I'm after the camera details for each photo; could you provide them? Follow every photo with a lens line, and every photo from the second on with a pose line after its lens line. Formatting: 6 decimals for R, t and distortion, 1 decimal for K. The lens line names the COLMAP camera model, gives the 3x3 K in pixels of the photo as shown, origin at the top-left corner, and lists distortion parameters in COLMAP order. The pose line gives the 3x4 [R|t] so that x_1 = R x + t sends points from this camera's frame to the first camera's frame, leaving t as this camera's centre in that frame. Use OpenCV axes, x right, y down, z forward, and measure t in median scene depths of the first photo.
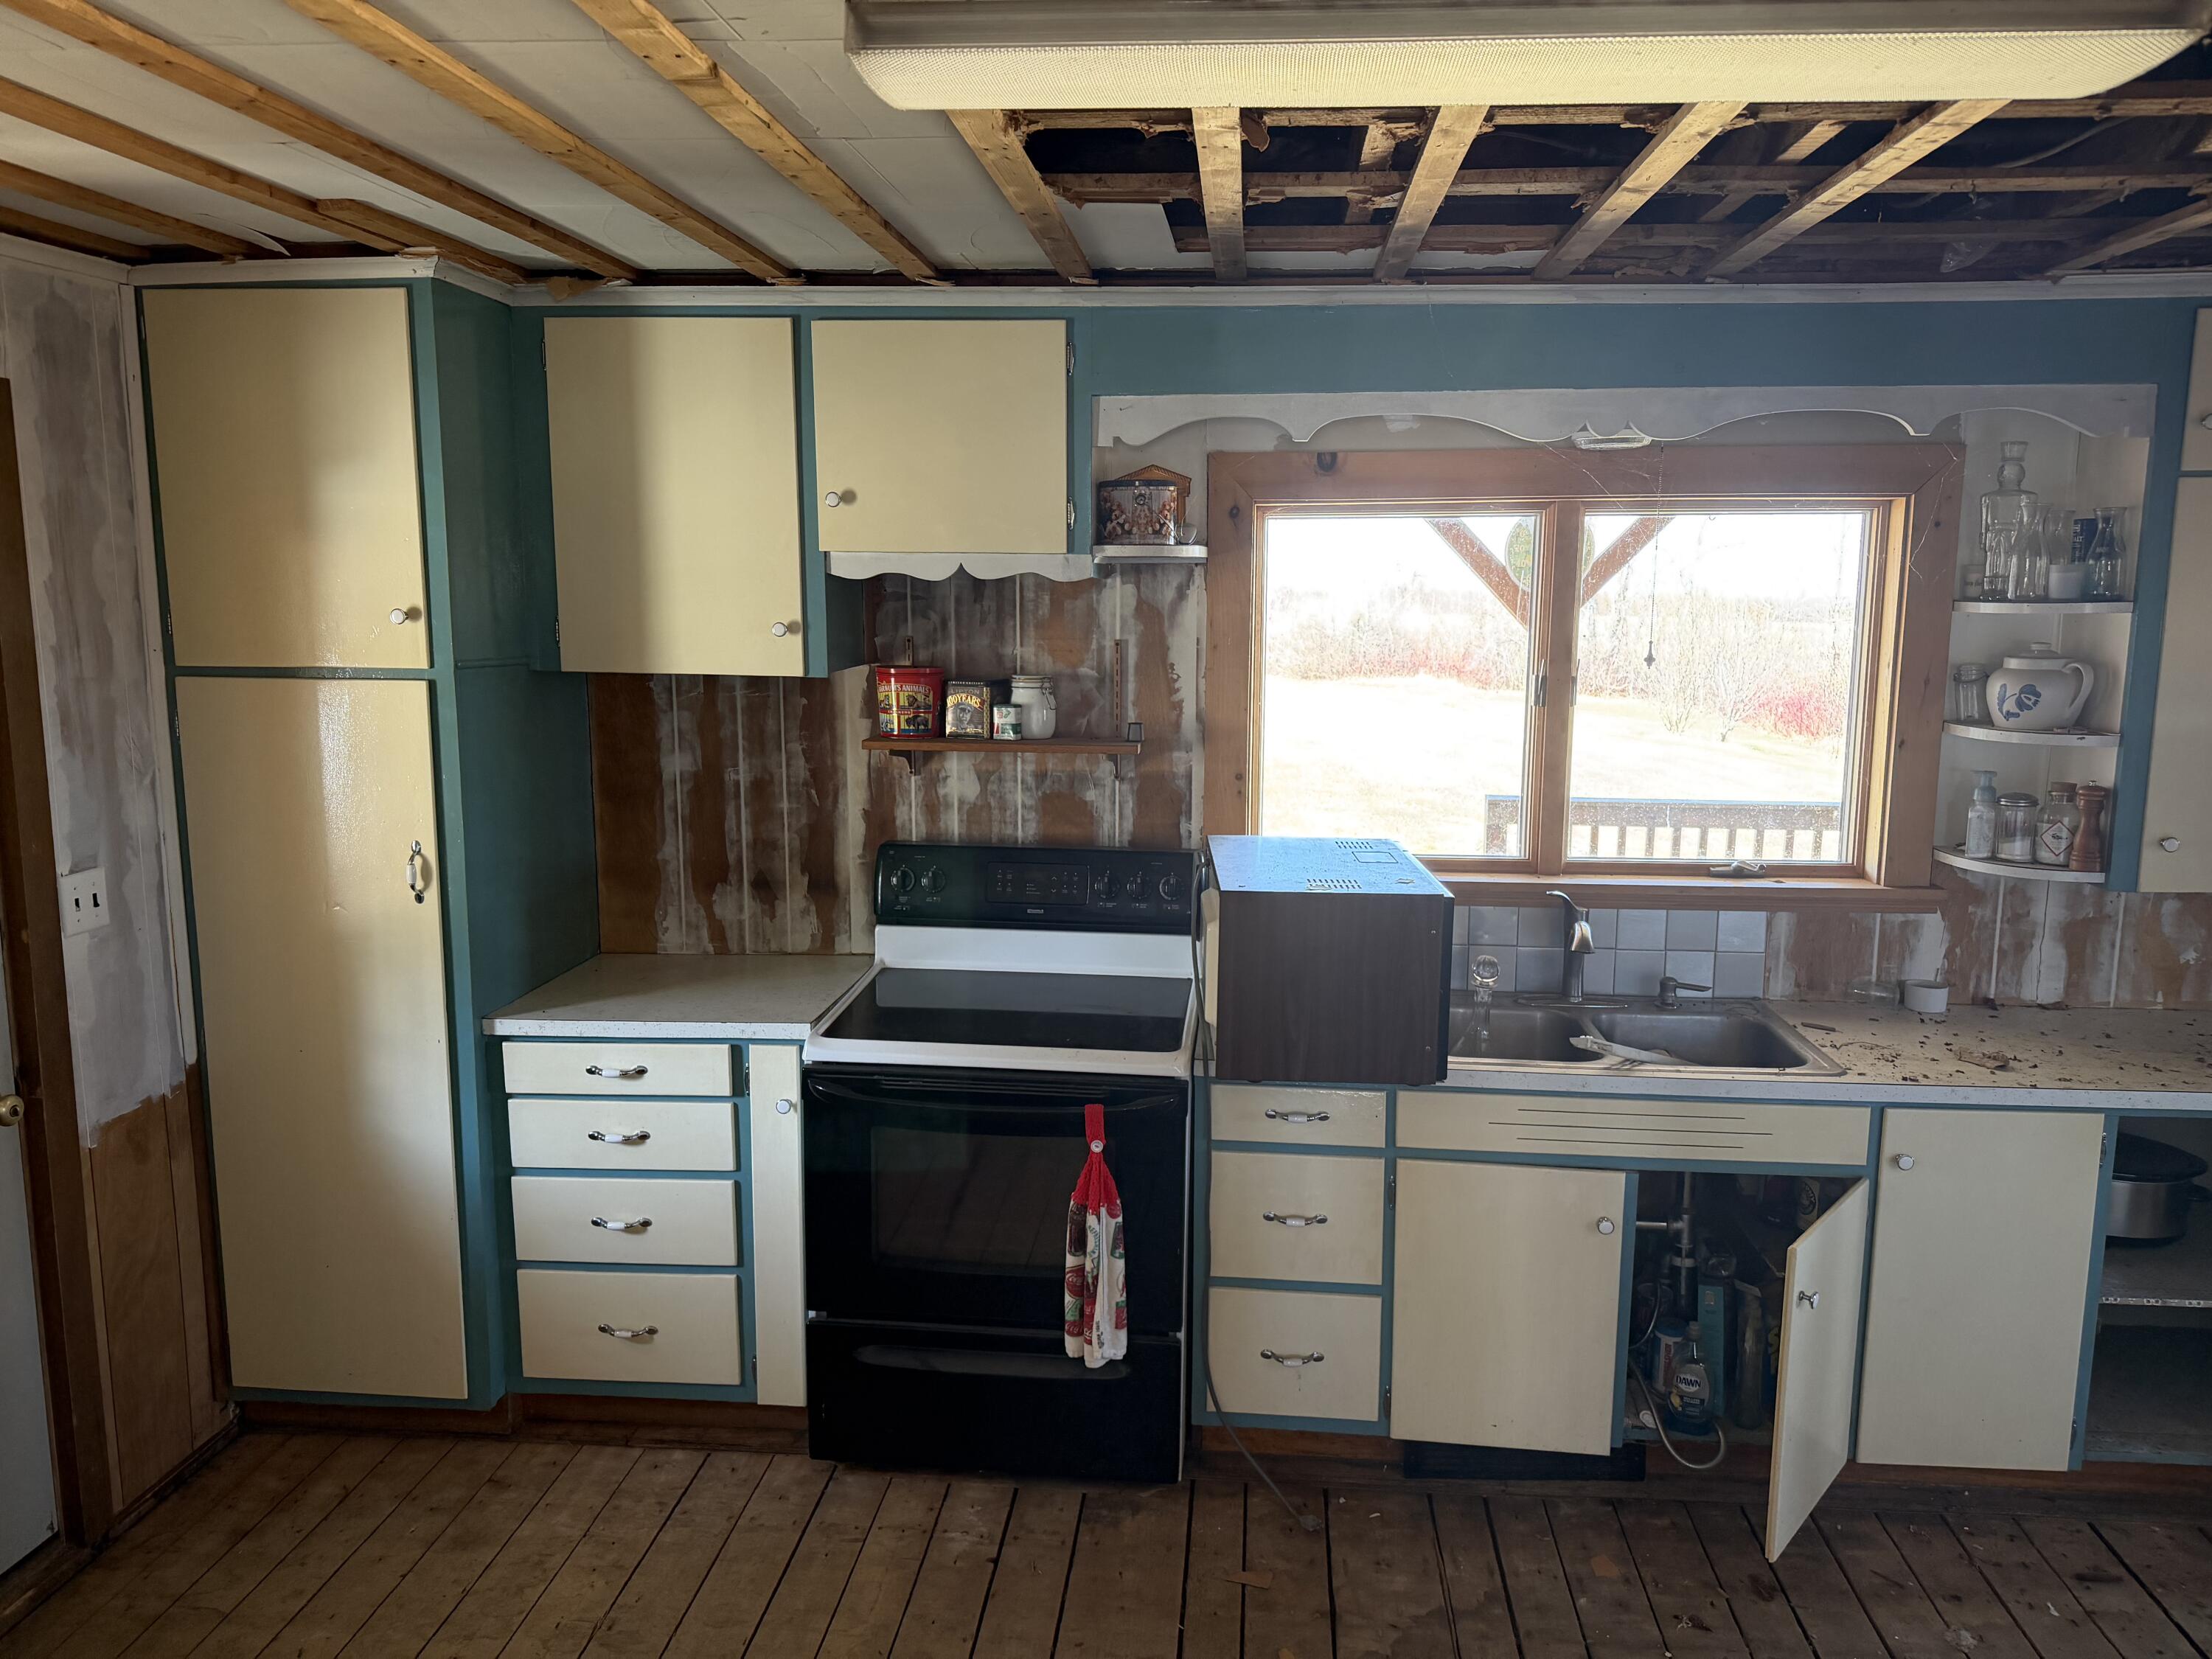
lens RADIAL K [[1581.6, 0, 1106.5], [0, 1581.6, 840.5], [0, 0, 1]] dist [0.063396, -0.085392]
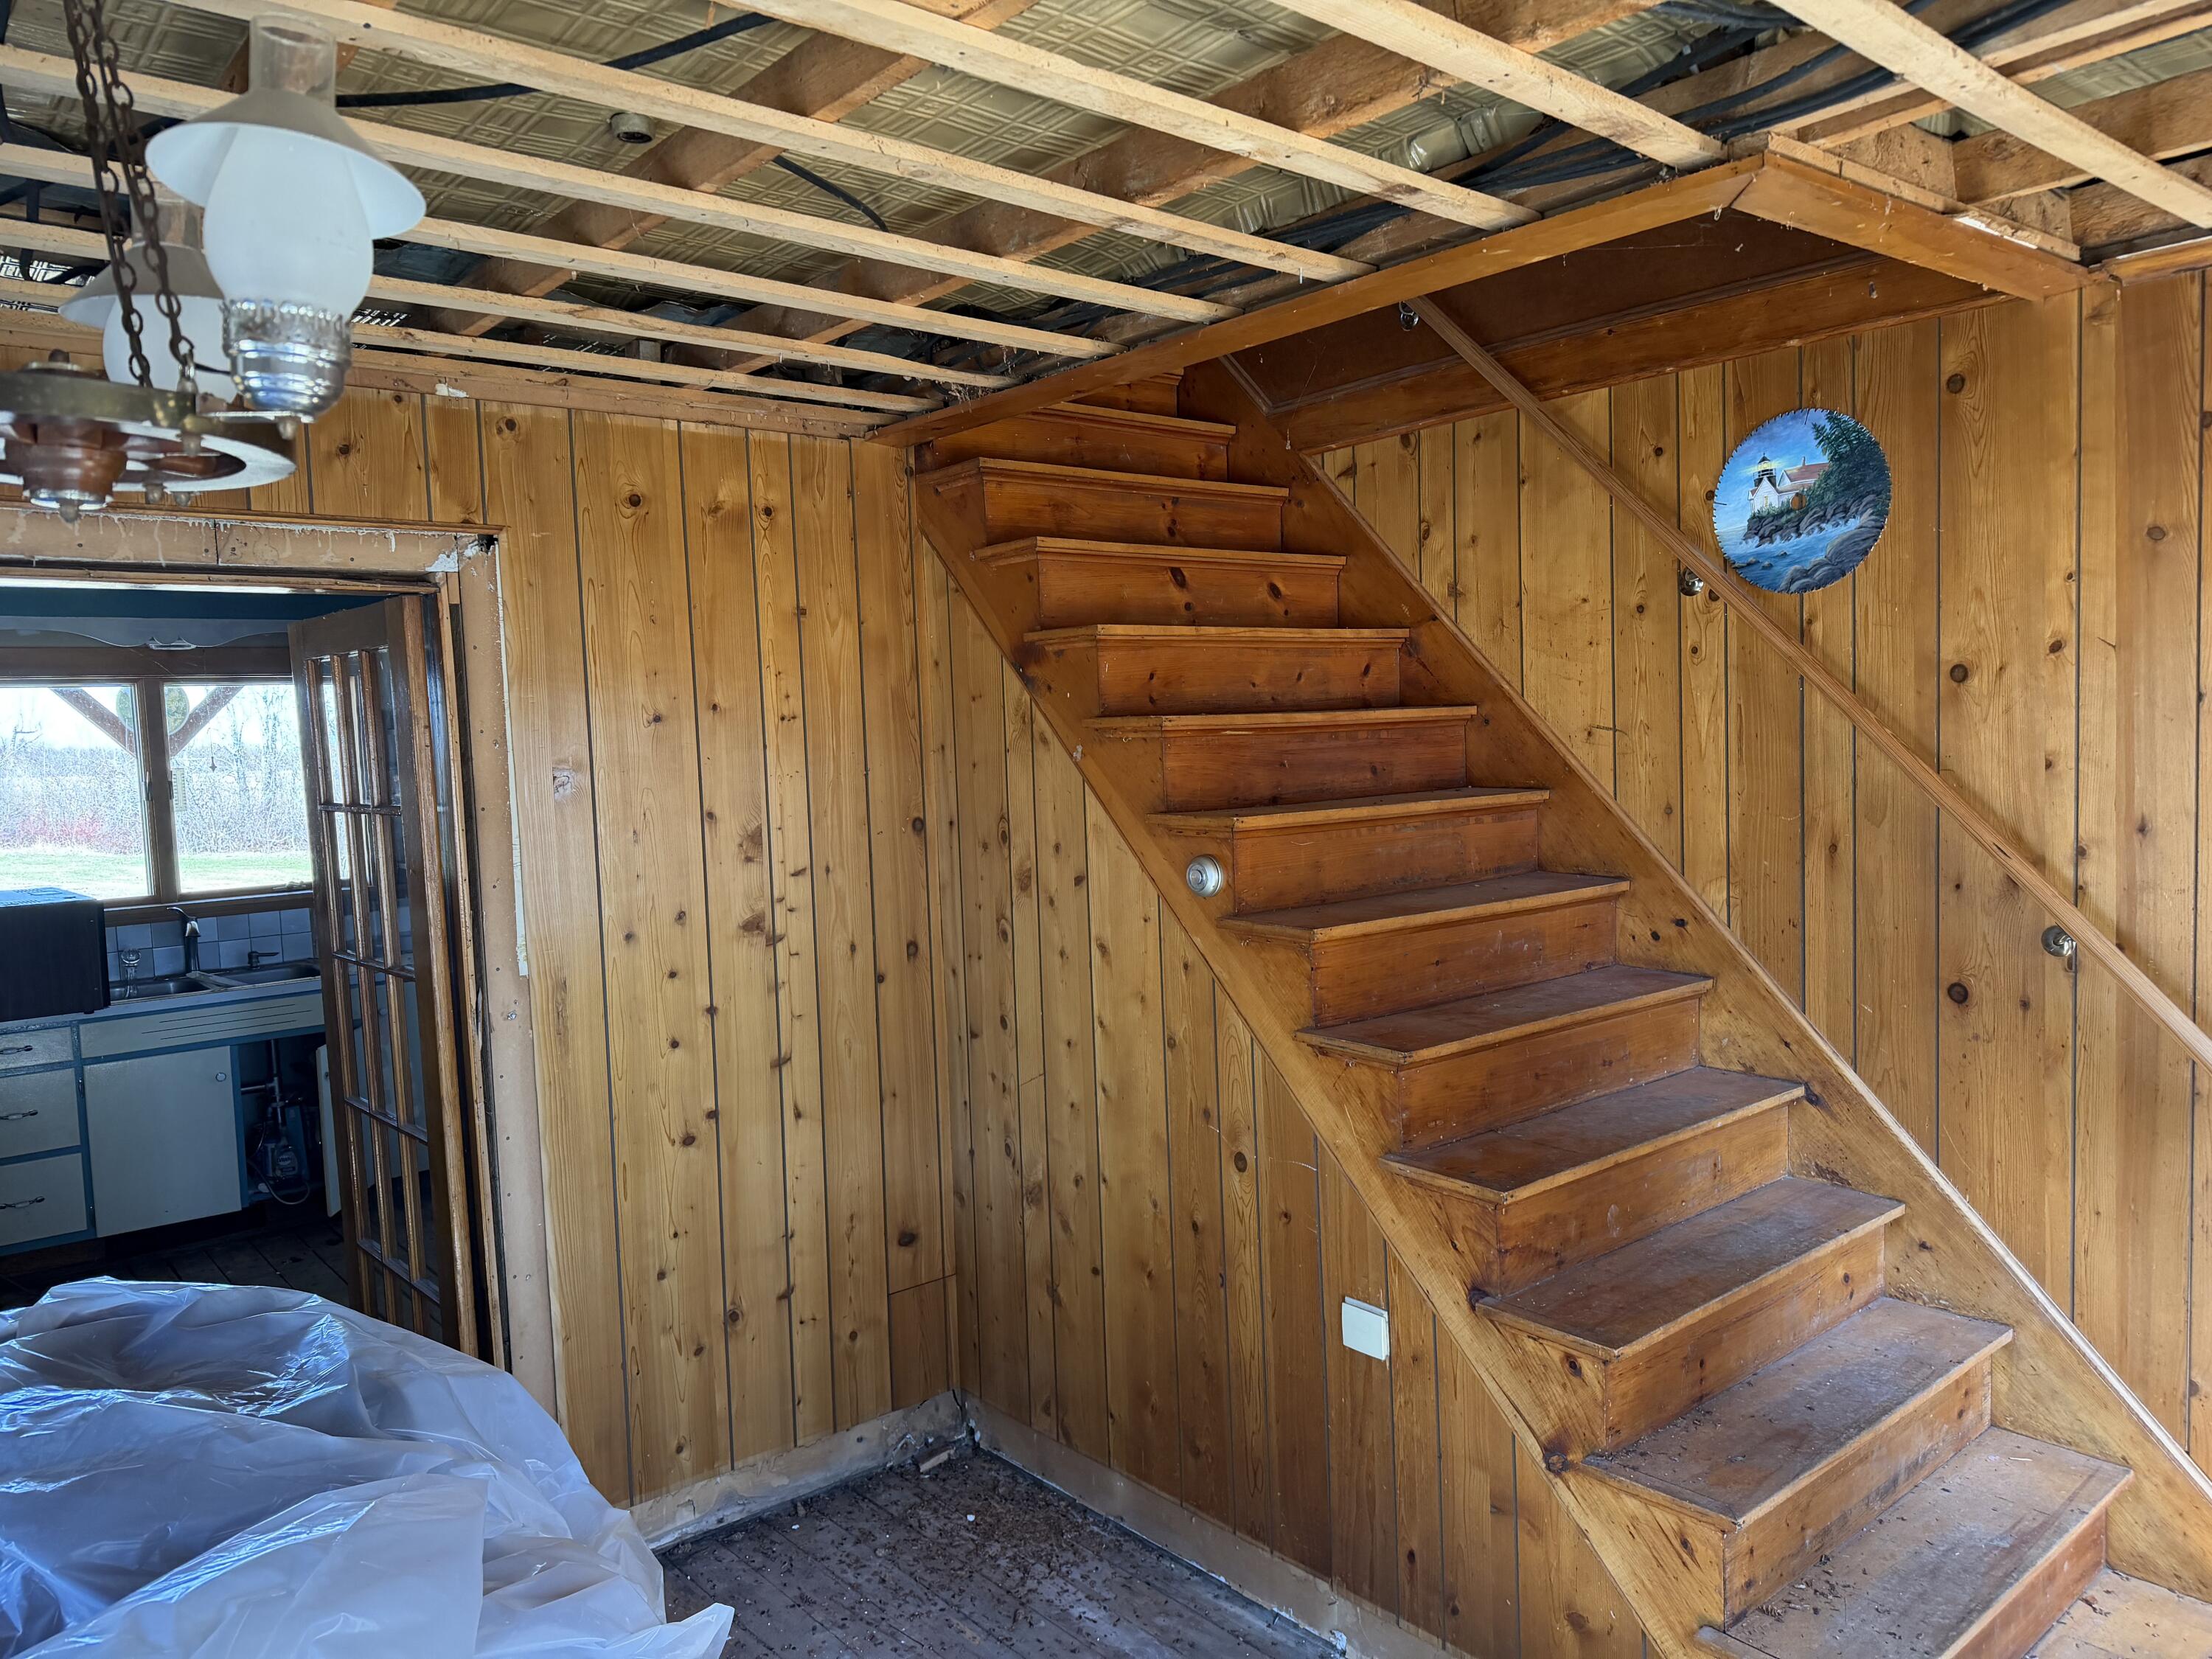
lens RADIAL K [[1581.6, 0, 1122.4], [0, 1581.6, 816.4], [0, 0, 1]] dist [0.063396, -0.085392]
pose [[0.699542, -0.073636, 0.710788, -0.225594], [0.148507, 0.987941, -0.043809, 0.172834], [-0.698990, 0.136203, 0.702041, -0.967313]]
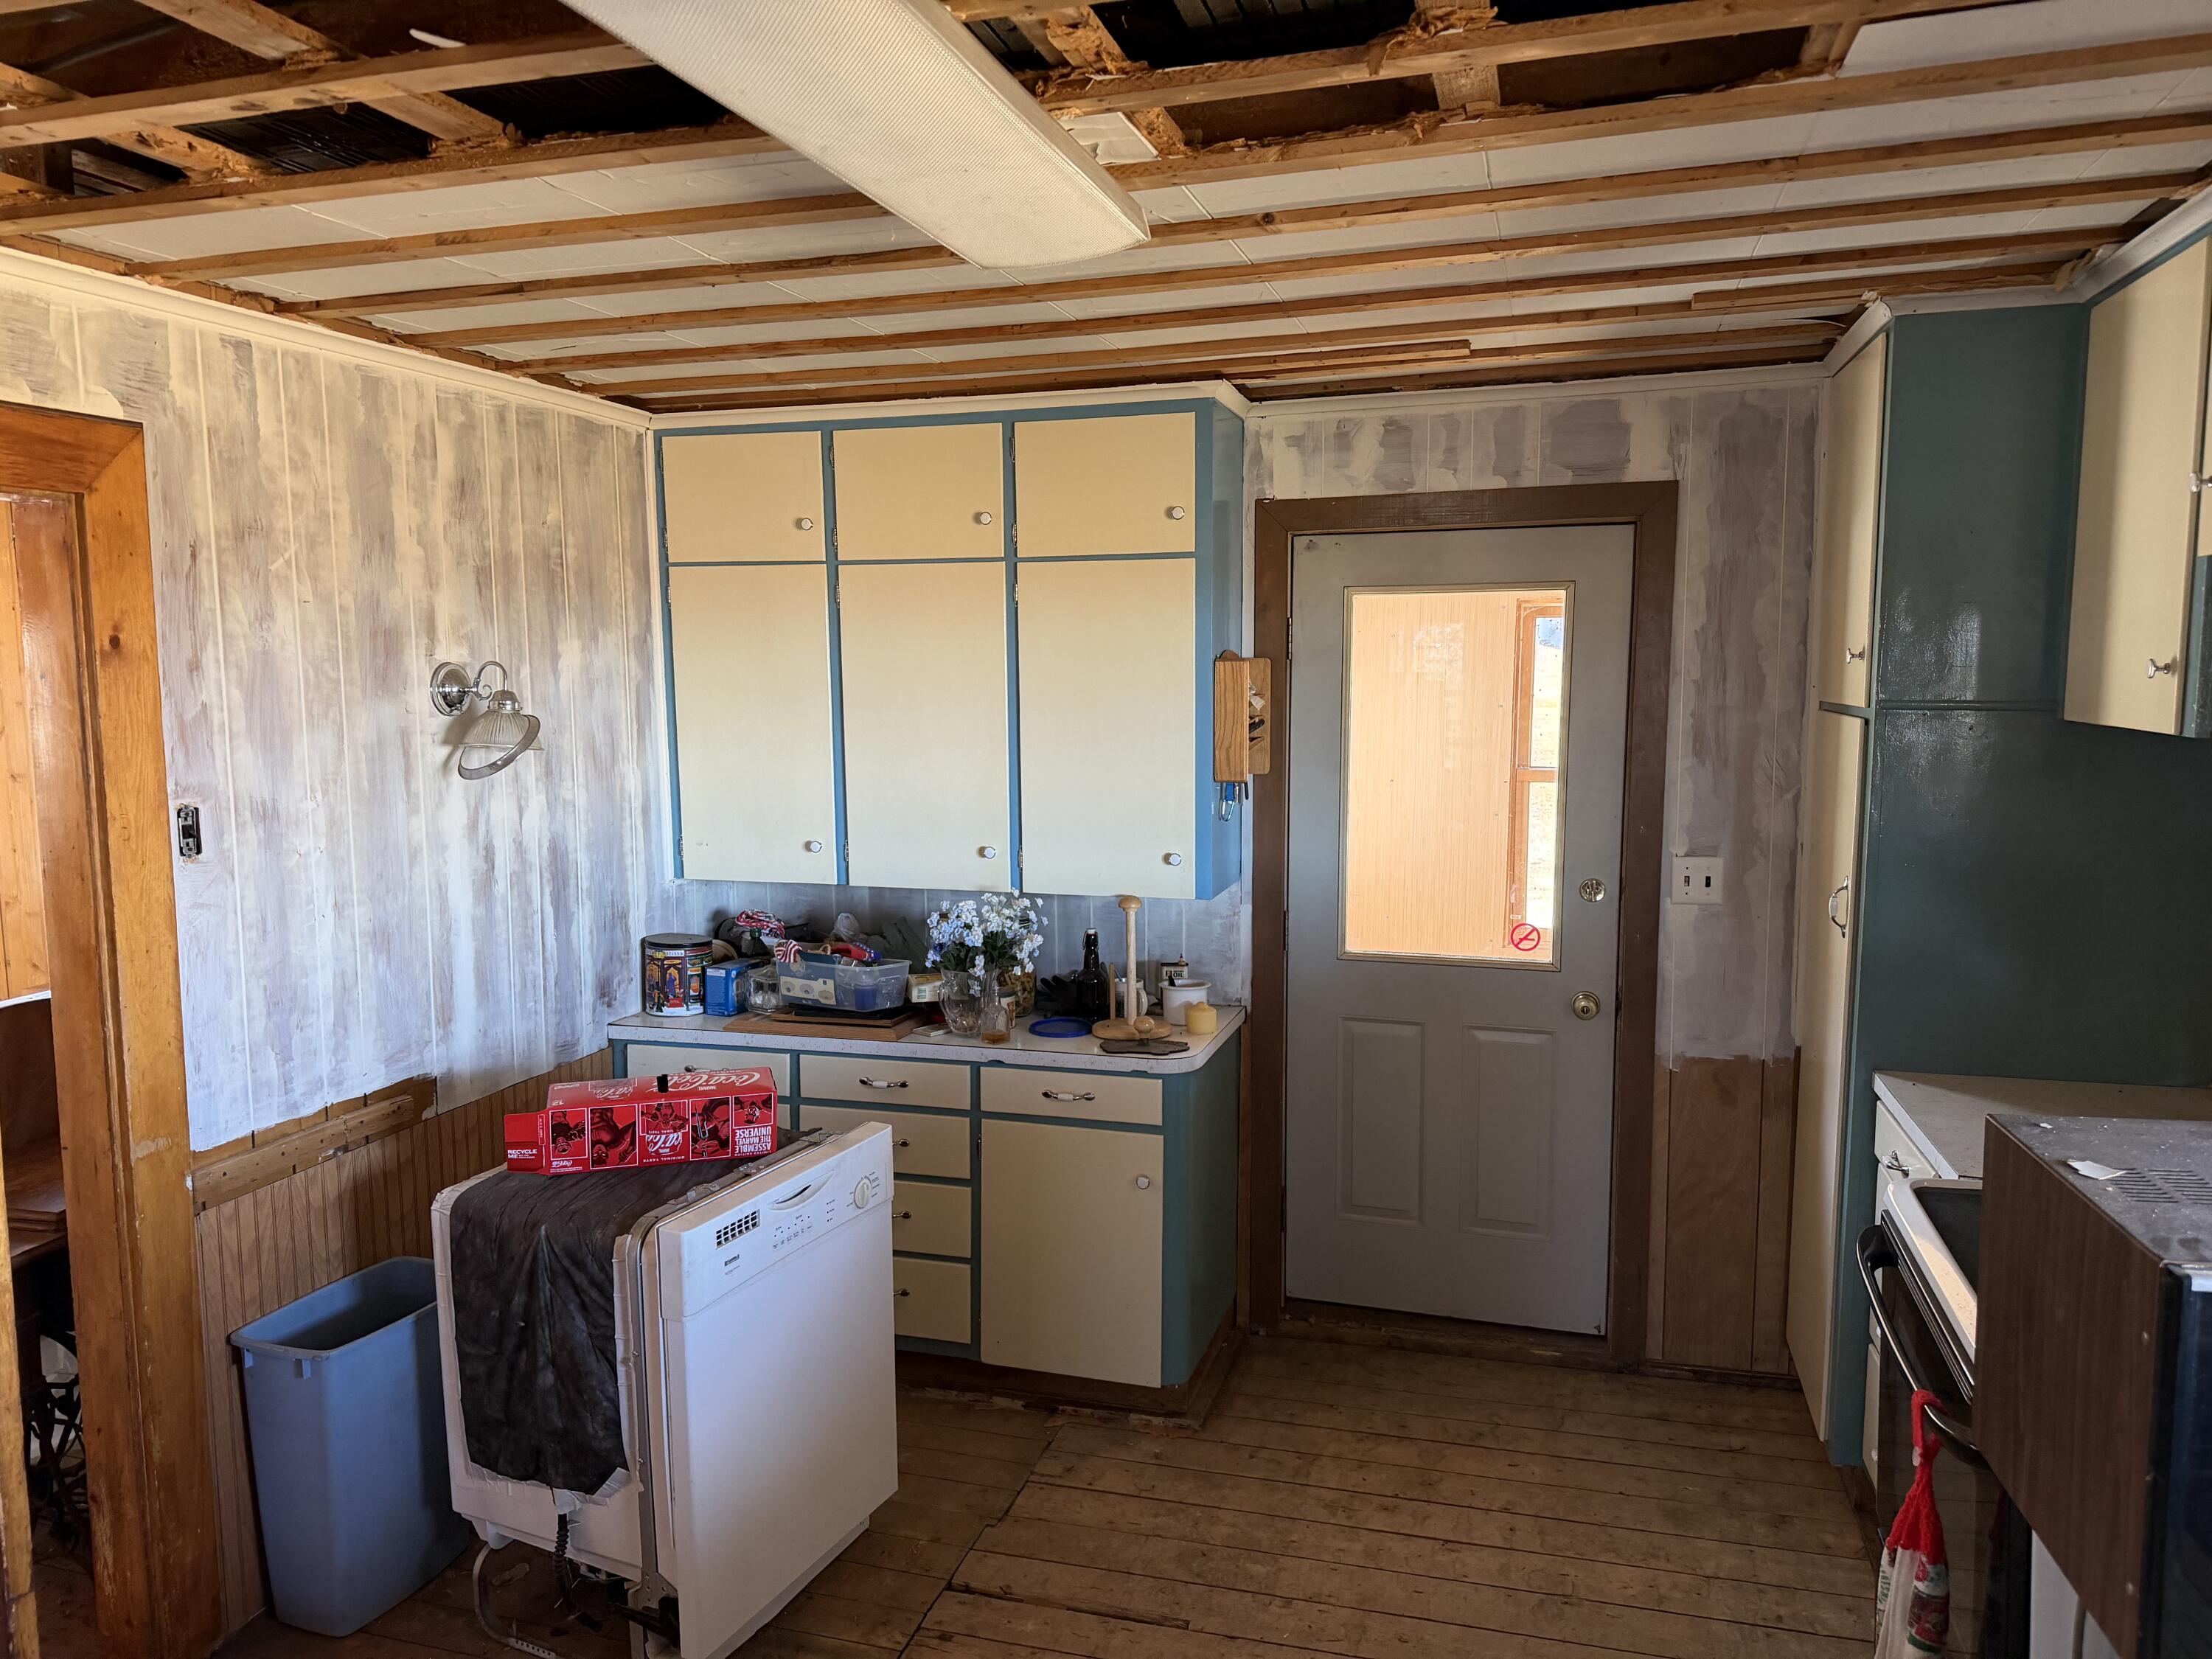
lens RADIAL K [[1581.6, 0, 1096.8], [0, 1581.6, 845.0], [0, 0, 1]] dist [0.063396, -0.085392]
pose [[-0.215456, 0.104984, -0.970854, 0.623941], [-0.145779, 0.979605, 0.138282, -0.085526], [0.965571, 0.171324, -0.195758, 0.699570]]
